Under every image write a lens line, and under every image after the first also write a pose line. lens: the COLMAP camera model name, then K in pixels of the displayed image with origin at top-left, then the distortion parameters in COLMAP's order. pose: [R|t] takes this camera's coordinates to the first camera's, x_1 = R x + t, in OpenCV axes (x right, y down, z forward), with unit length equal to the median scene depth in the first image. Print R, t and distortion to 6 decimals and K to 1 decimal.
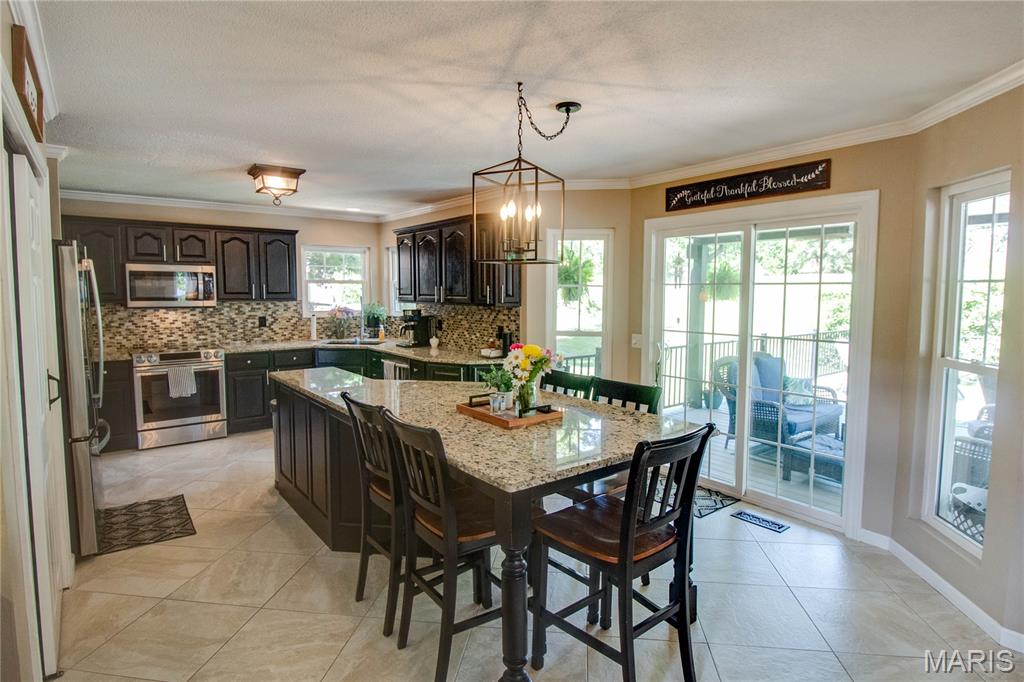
lens RADIAL K [[542.3, 0, 527.4], [0, 542.3, 332.9], [0, 0, 1]] dist [-0.015341, -0.000739]
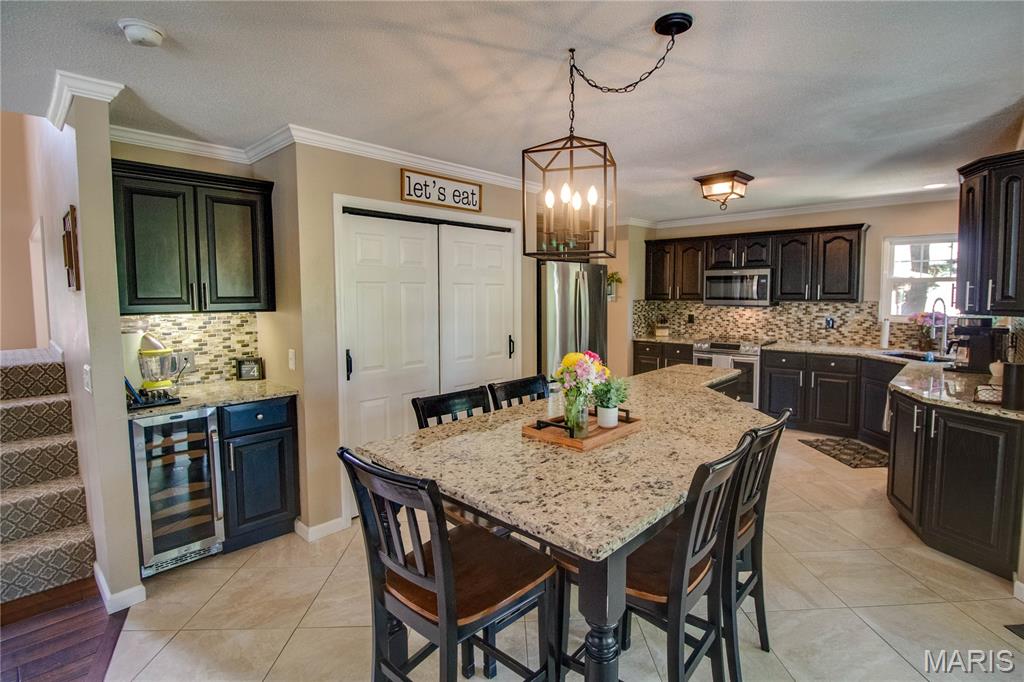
lens RADIAL K [[497.3, 0, 520.6], [0, 497.3, 325.4], [0, 0, 1]] dist [-0.011295, -0.000976]
pose [[0.147658, 0.062888, -0.987037, 0.343339], [-0.072219, 0.995998, 0.052655, -0.026768], [0.986398, 0.063507, 0.151609, 0.364714]]
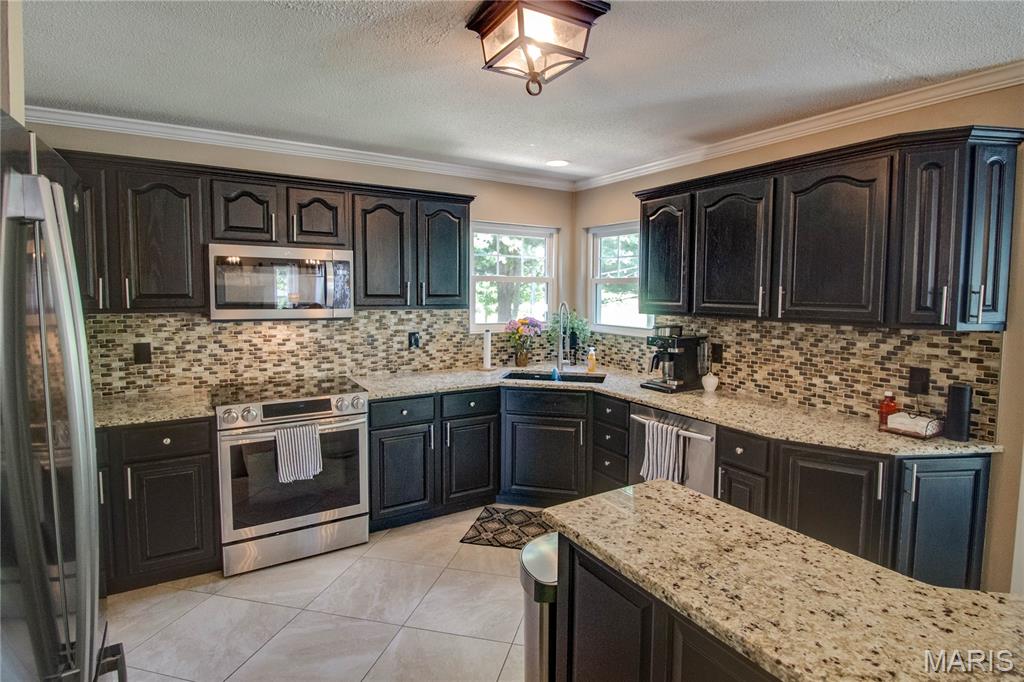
lens RADIAL K [[522.6, 0, 539.6], [0, 522.6, 325.5], [0, 0, 1]] dist [-0.012260, -0.000587]
pose [[0.994919, 0.012205, -0.099935, -0.319297], [-0.013500, 0.999833, -0.012289, -0.037401], [0.099768, 0.013576, 0.994918, 0.454523]]
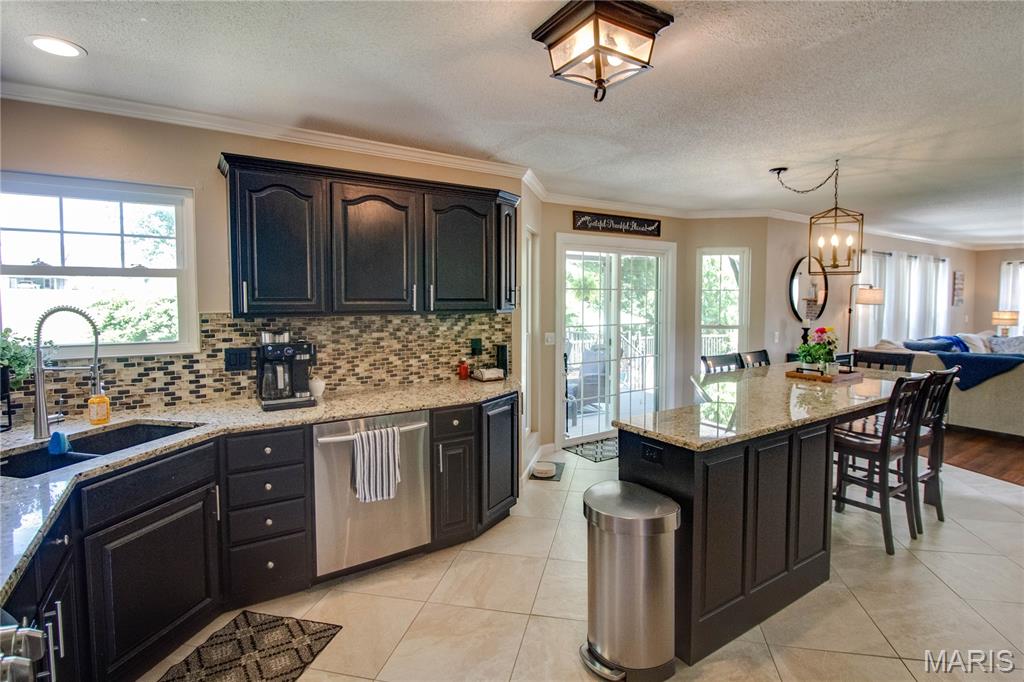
lens RADIAL K [[497.3, 0, 520.6], [0, 497.3, 325.4], [0, 0, 1]] dist [-0.011295, -0.000976]
pose [[0.093621, -0.055563, 0.994056, -0.686656], [0.079707, 0.995655, 0.048145, -0.055677], [-0.992412, 0.074725, 0.097643, 0.797512]]
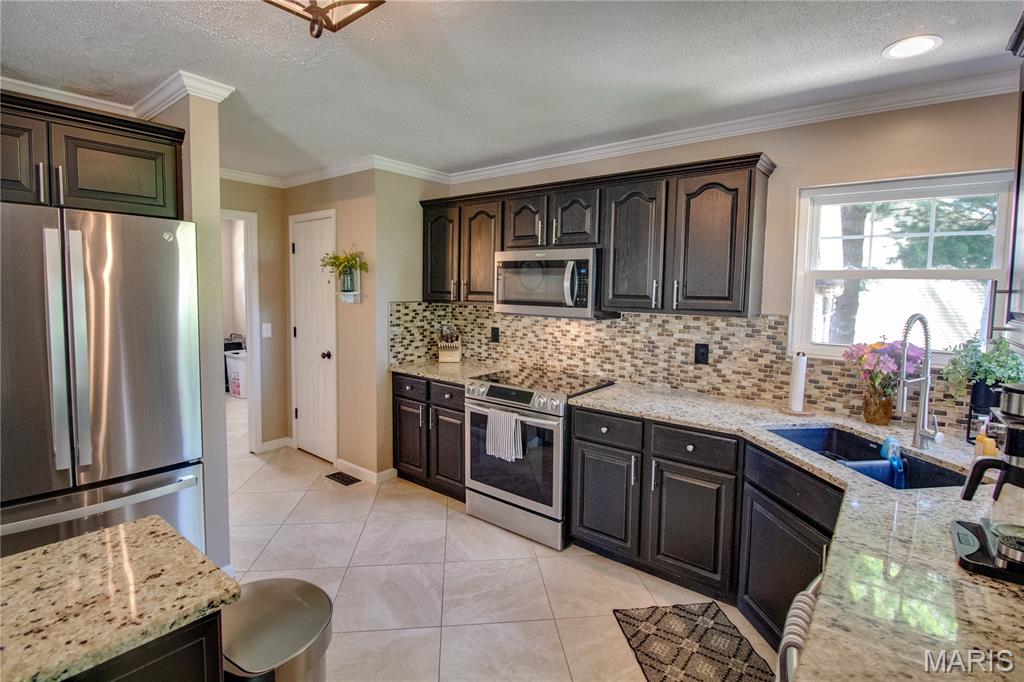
lens RADIAL K [[487.9, 0, 509.7], [0, 487.9, 325.4], [0, 0, 1]] dist [-0.010376, -0.001543]
pose [[0.221094, 0.073886, -0.972450, -0.094191], [-0.093673, 0.994125, 0.054235, -0.063251], [0.970743, 0.079101, 0.226717, 0.814551]]
